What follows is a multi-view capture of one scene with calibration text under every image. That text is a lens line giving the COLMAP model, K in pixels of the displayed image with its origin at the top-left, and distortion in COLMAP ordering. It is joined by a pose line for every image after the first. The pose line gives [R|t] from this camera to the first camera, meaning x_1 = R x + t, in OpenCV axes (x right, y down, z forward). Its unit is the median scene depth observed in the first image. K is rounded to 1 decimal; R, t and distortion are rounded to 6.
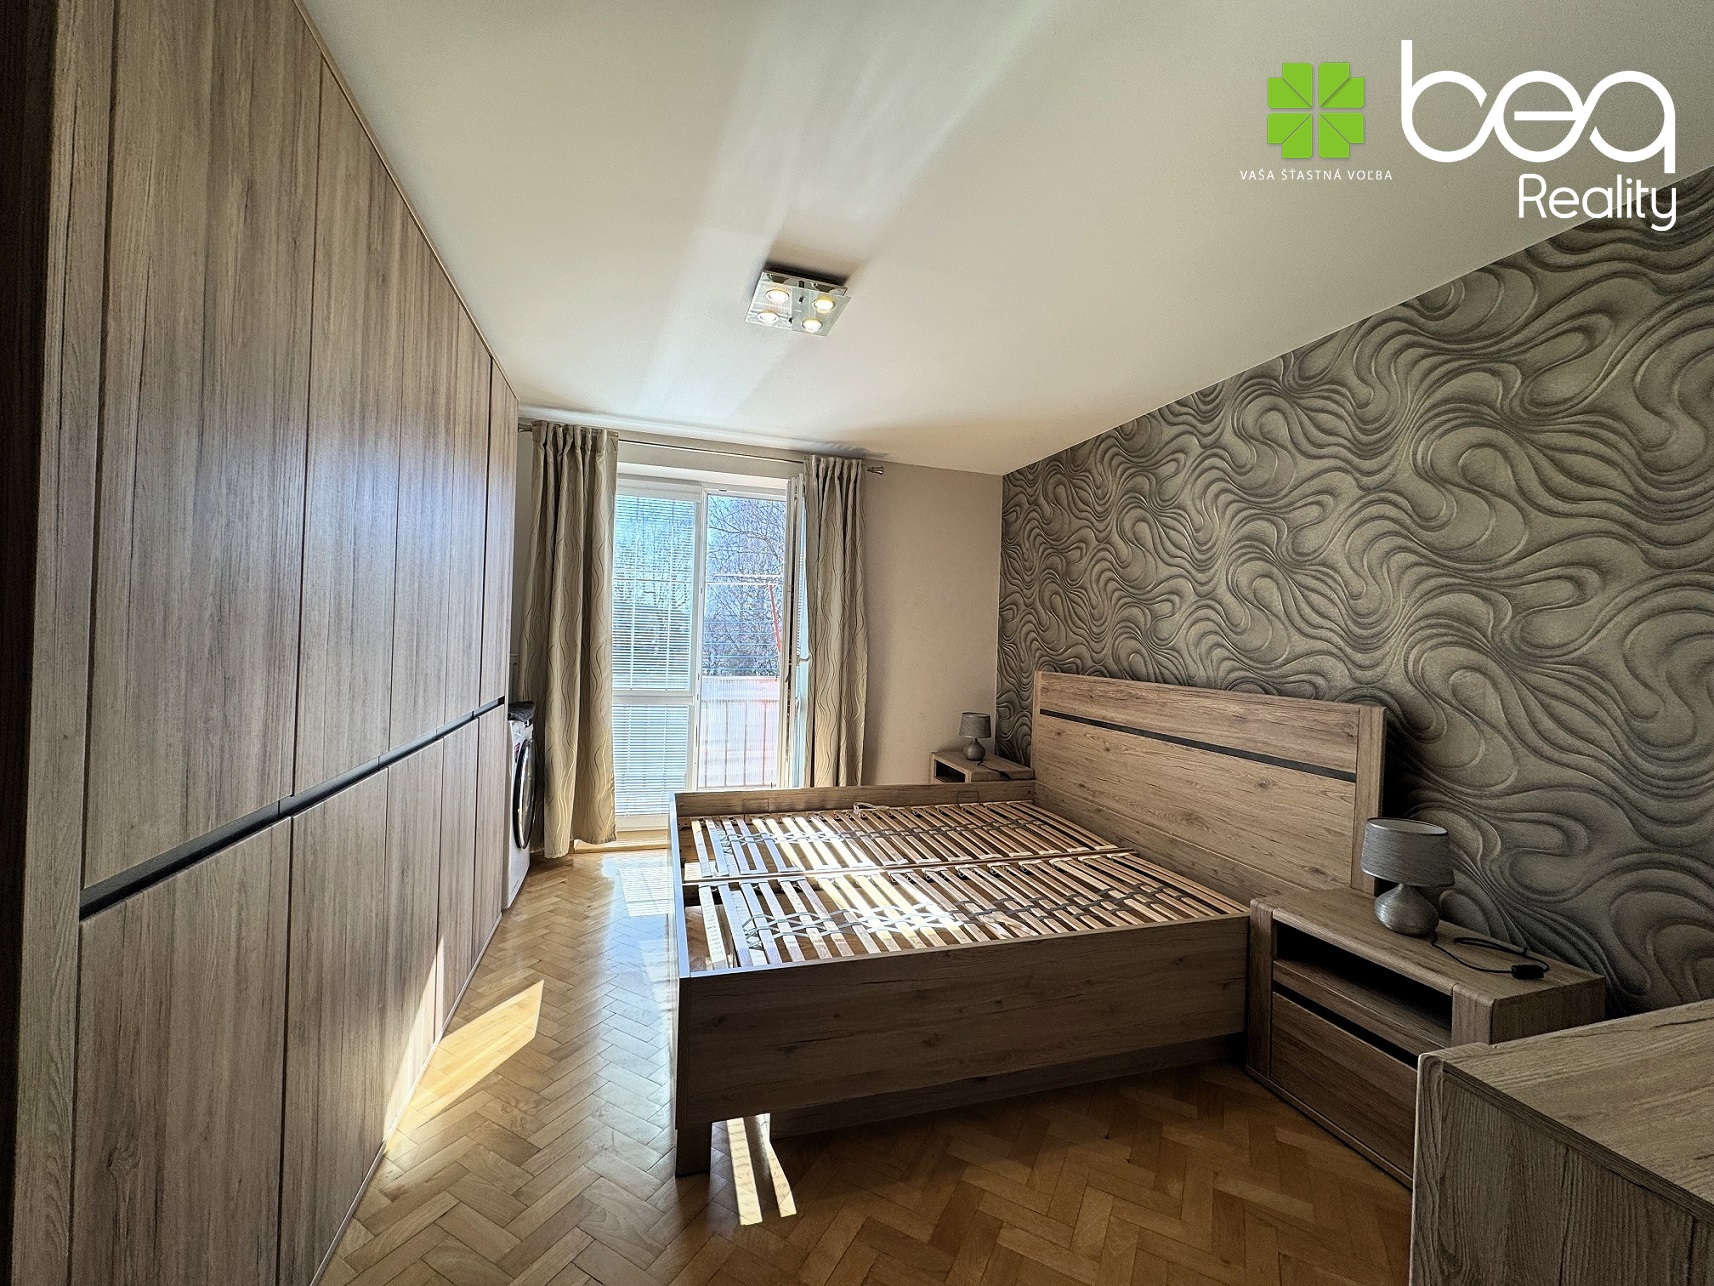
lens RADIAL K [[683.9, 0, 852.1], [0, 683.9, 637.1], [0, 0, 1]] dist [-0.004726, 0.001036]
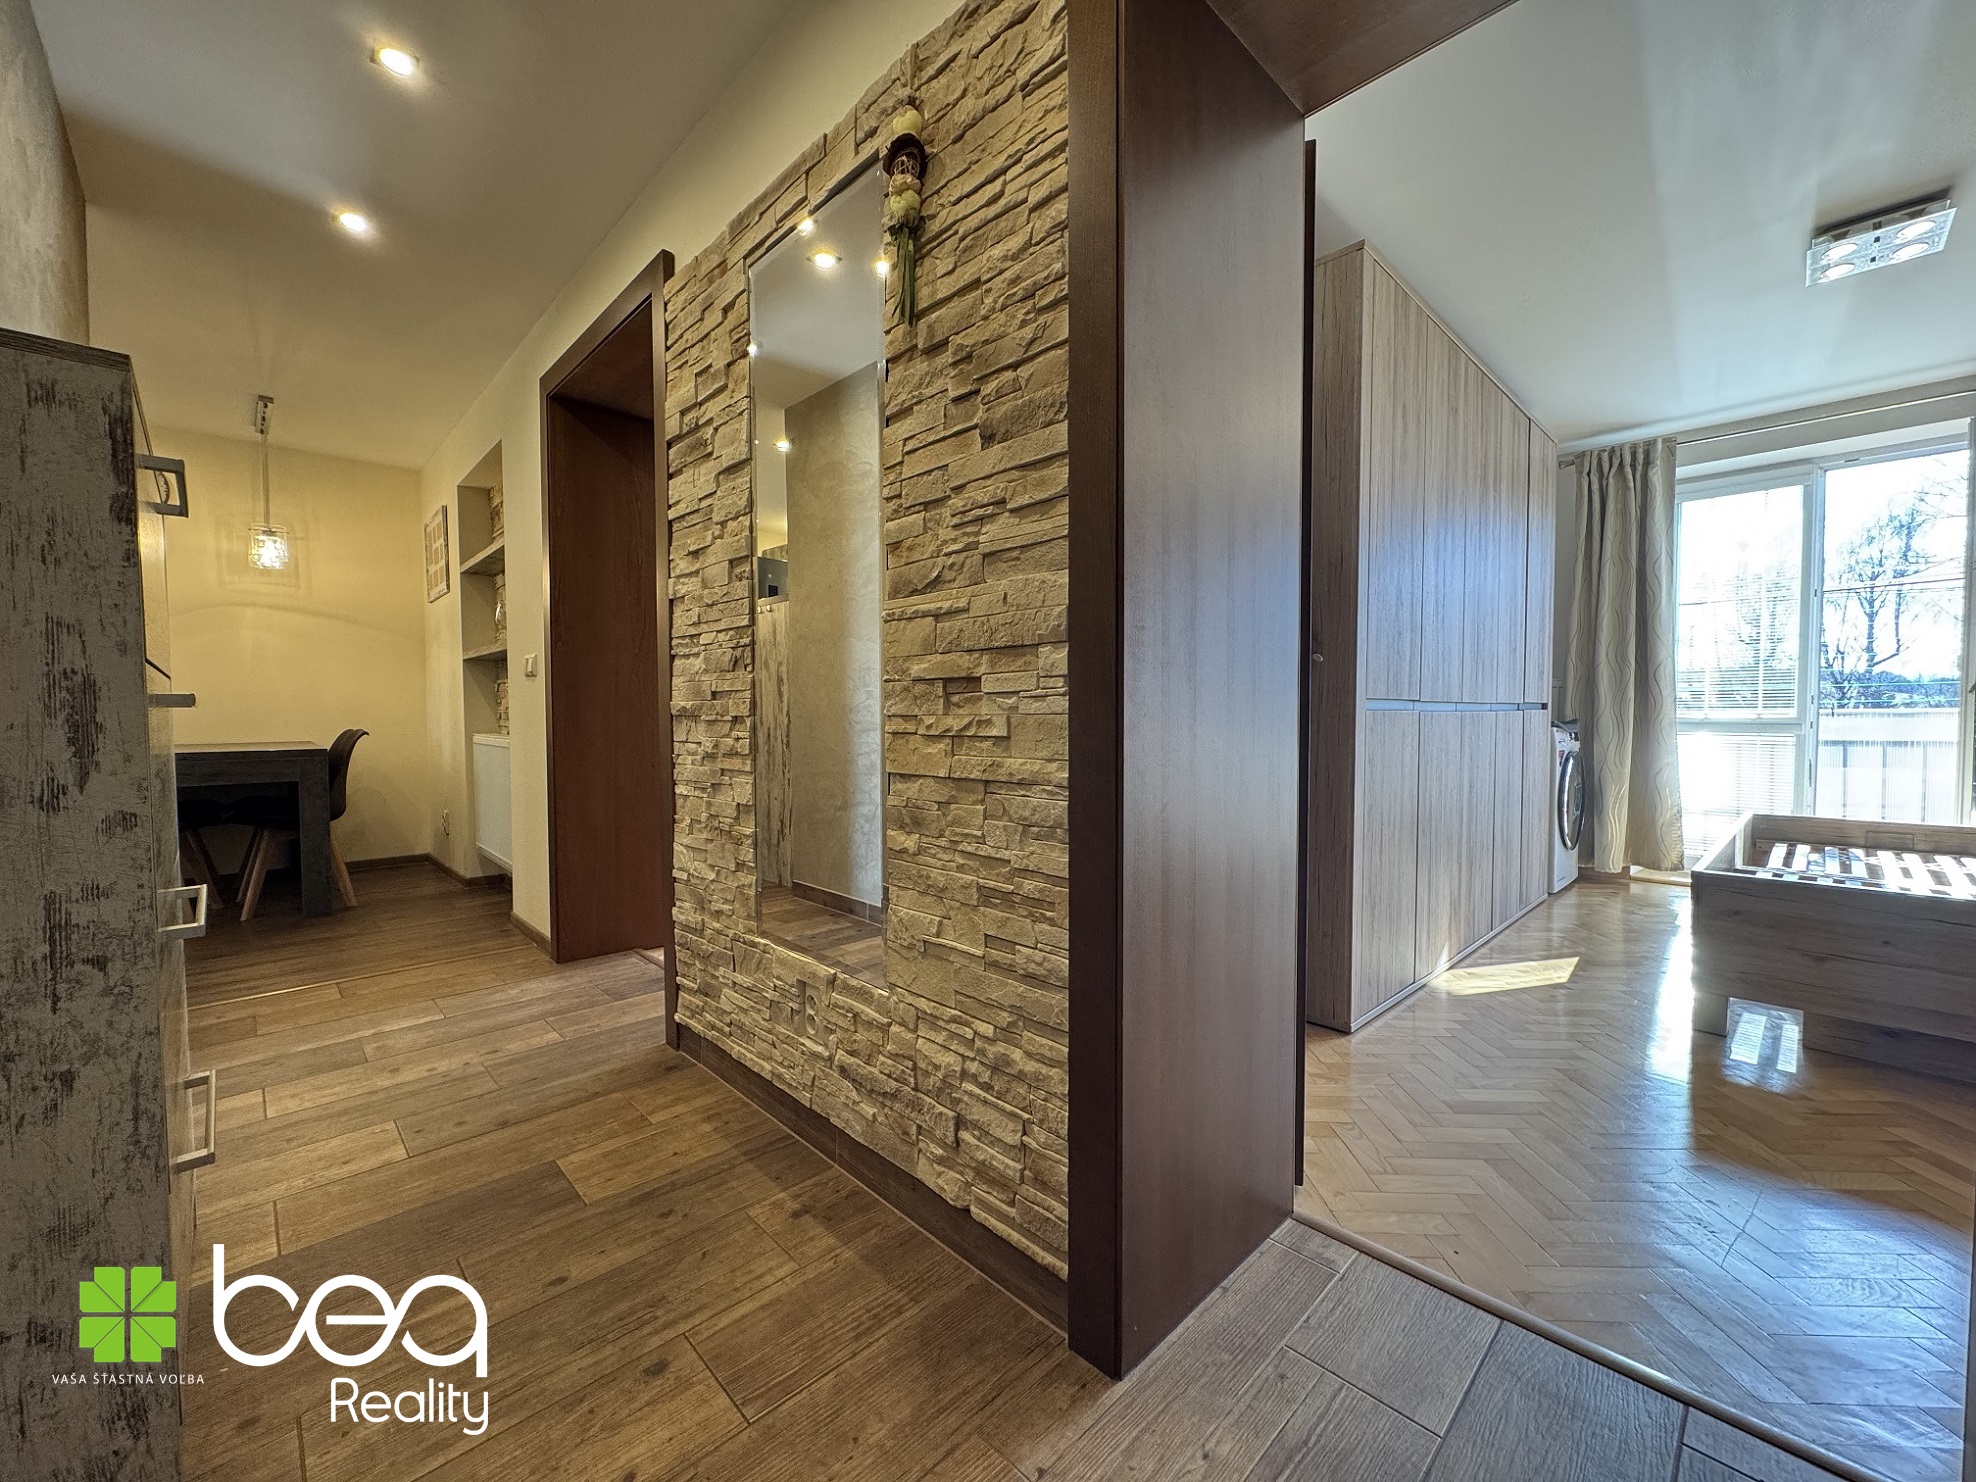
lens RADIAL K [[788.4, 0, 986.0], [0, 788.4, 740.0], [0, 0, 1]] dist [-0.004726, 0.001036]
pose [[0.448811, -0.004269, -0.893617, 0.214319], [0.020127, 0.999783, 0.005333, 0.103233], [0.893400, -0.020380, 0.448799, -0.378377]]
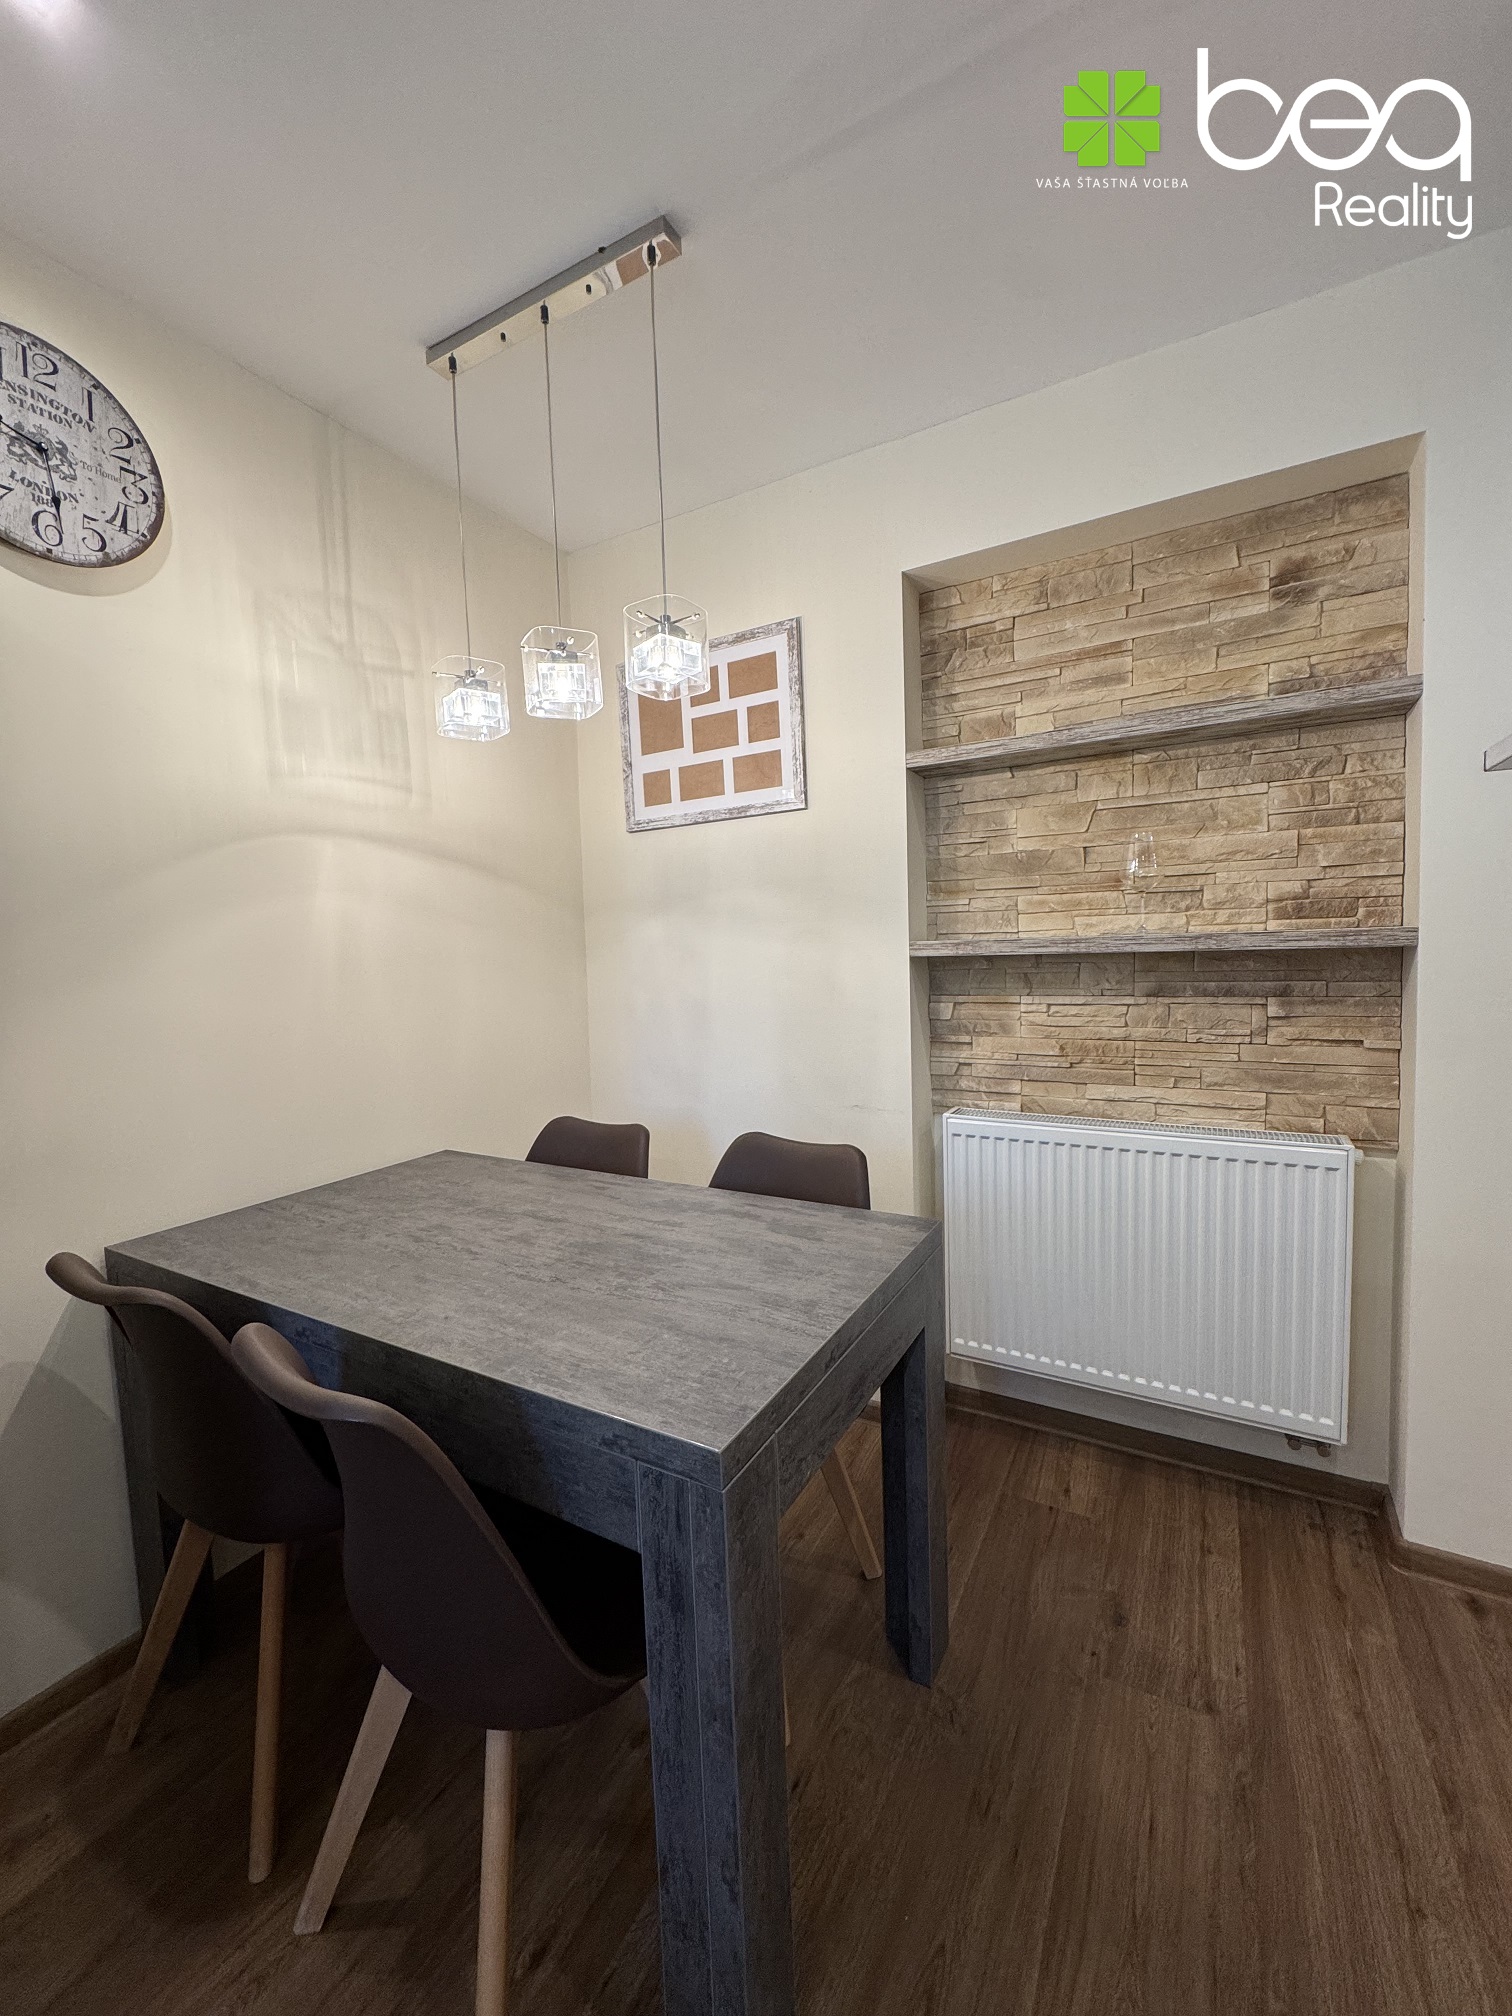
lens RADIAL K [[804.4, 0, 760.4], [0, 804.4, 1008.1], [0, 0, 1]] dist [-0.004726, 0.001036]
pose [[0.689792, -0.004821, -0.723992, -0.879340], [0.057945, 0.997138, 0.048567, -0.026632], [0.721685, -0.075453, 0.688097, -1.023125]]
